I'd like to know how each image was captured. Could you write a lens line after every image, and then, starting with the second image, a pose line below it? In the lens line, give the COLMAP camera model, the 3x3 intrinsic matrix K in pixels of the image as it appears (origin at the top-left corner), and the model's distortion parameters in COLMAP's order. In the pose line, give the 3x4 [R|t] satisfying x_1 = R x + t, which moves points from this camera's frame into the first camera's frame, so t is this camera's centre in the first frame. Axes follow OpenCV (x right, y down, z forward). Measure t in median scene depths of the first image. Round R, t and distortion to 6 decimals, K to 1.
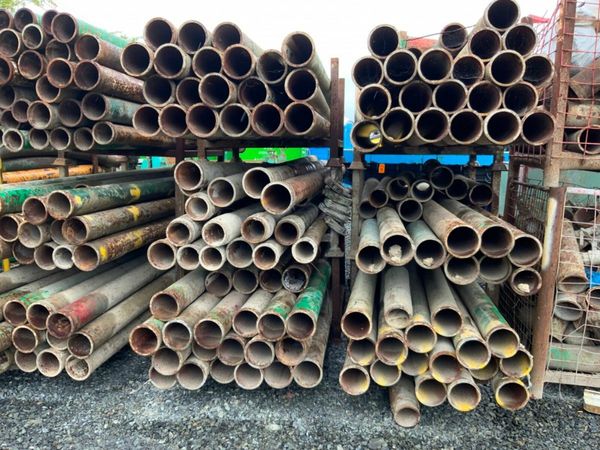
lens RADIAL K [[500.7, 0, 300.0], [0, 500.7, 225.0], [0, 0, 1]] dist [0.065520, -0.128998]
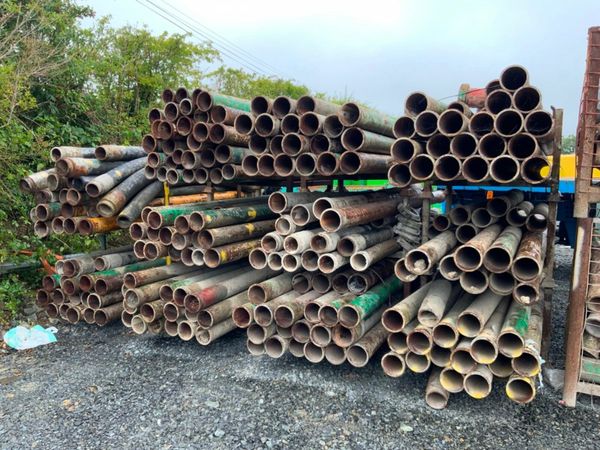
lens RADIAL K [[500.7, 0, 300.0], [0, 500.7, 225.0], [0, 0, 1]] dist [0.065520, -0.128998]
pose [[0.950527, 0.030599, -0.309130, 0.264879], [-0.043634, 0.998422, -0.035339, 0.010043], [0.307561, 0.047079, 0.950363, -0.297768]]
